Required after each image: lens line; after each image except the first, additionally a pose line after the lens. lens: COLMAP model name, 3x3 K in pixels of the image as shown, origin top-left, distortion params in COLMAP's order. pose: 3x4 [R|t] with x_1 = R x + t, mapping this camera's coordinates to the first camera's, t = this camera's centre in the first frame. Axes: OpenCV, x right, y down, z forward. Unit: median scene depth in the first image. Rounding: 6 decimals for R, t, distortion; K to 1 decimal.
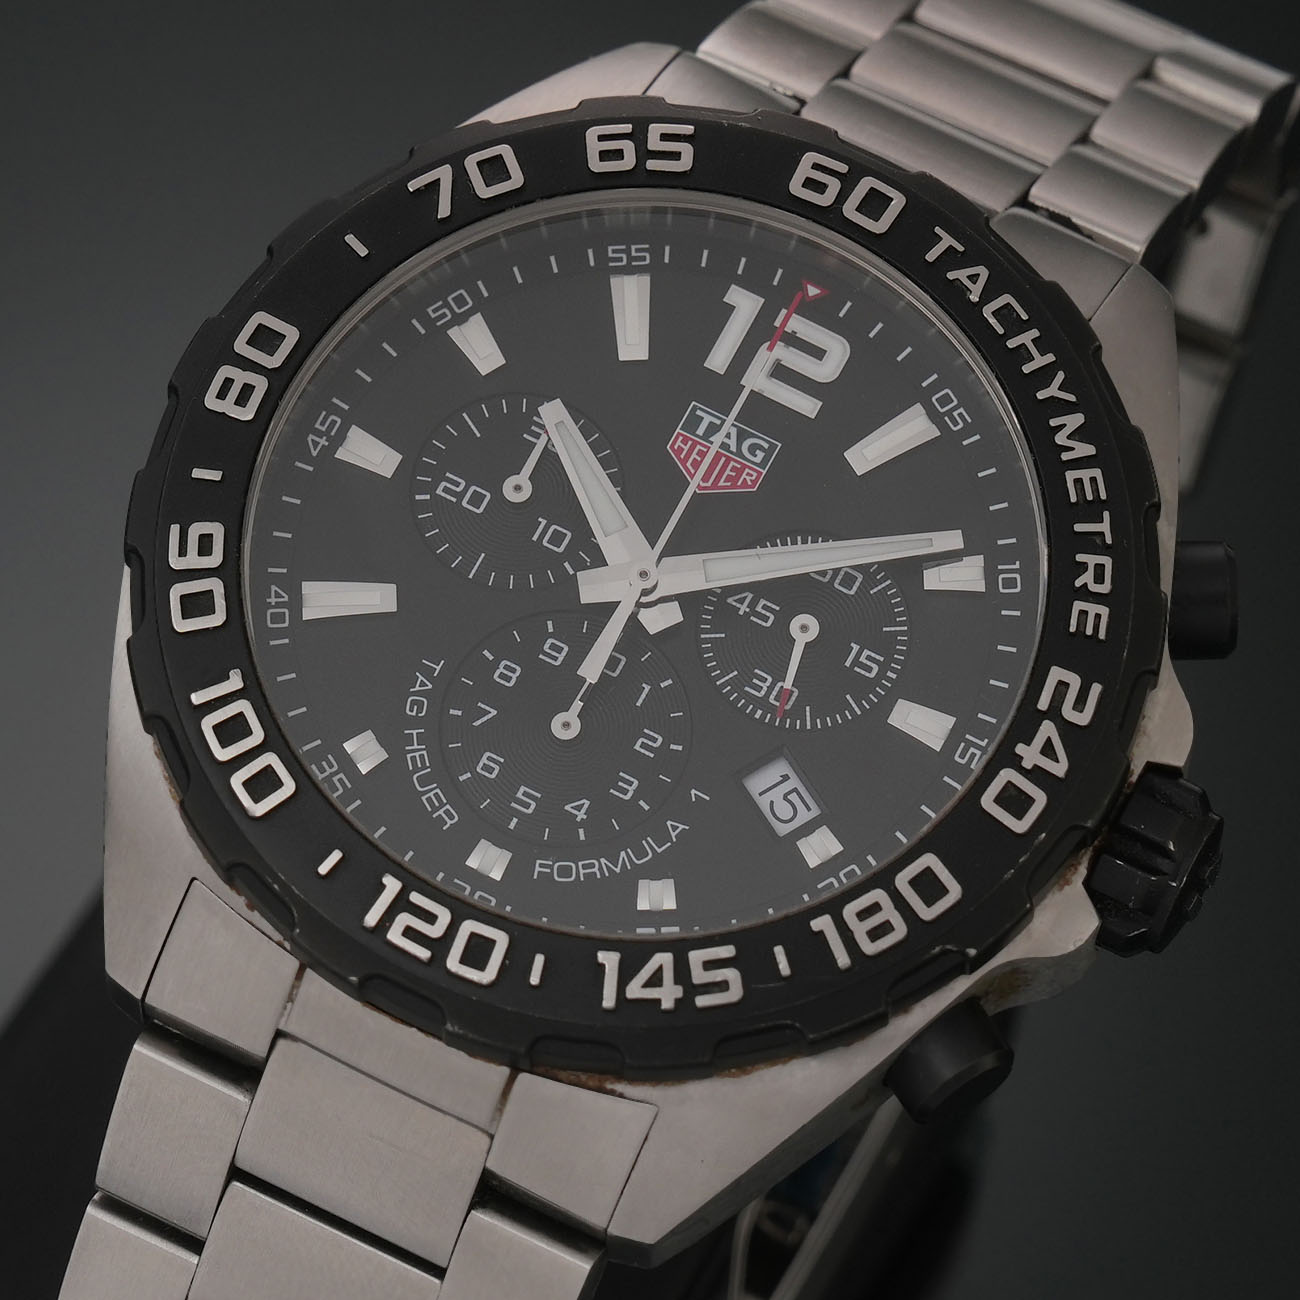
lens RADIAL K [[9404.7, 0, 650.0], [0, 9404.7, 650.0], [0, 0, 1]] dist [-0.275767, -33.185680]
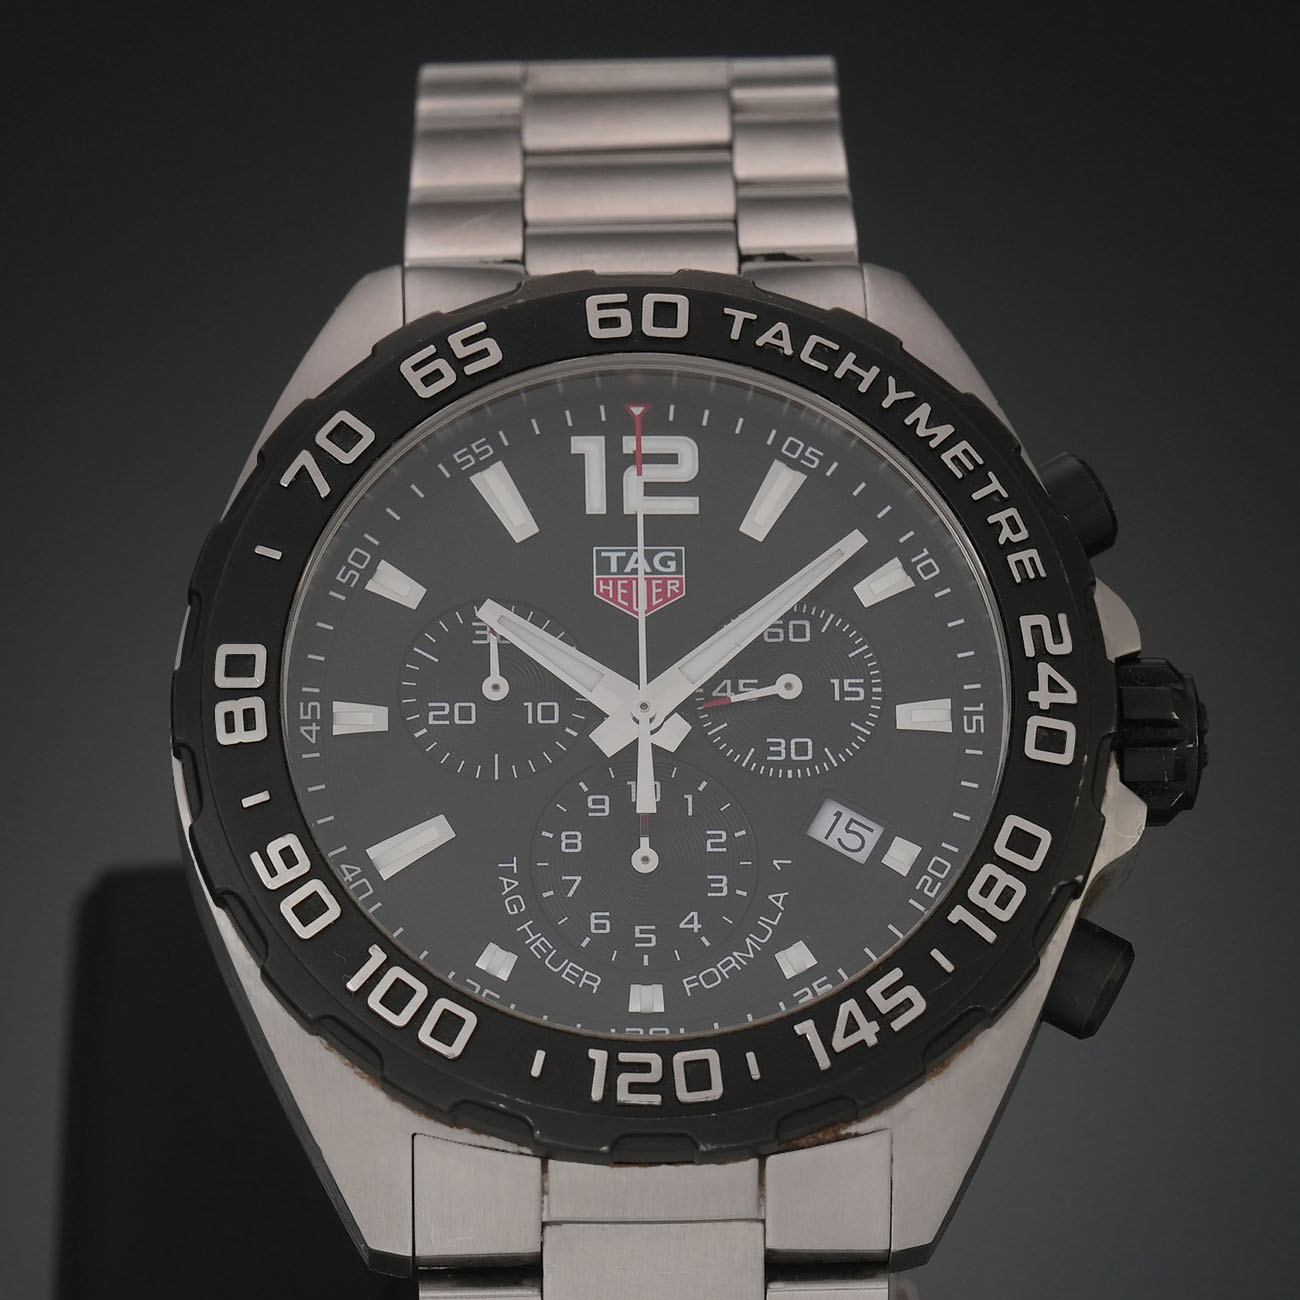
lens RADIAL K [[9404.7, 0, 650.0], [0, 9404.7, 650.0], [0, 0, 1]] dist [-0.275767, -33.185680]
pose [[0.877359, -0.438065, 0.195809, -0.213002], [0.434738, 0.898419, 0.062020, -0.082009], [-0.203088, 0.030712, 0.978679, -0.080112]]
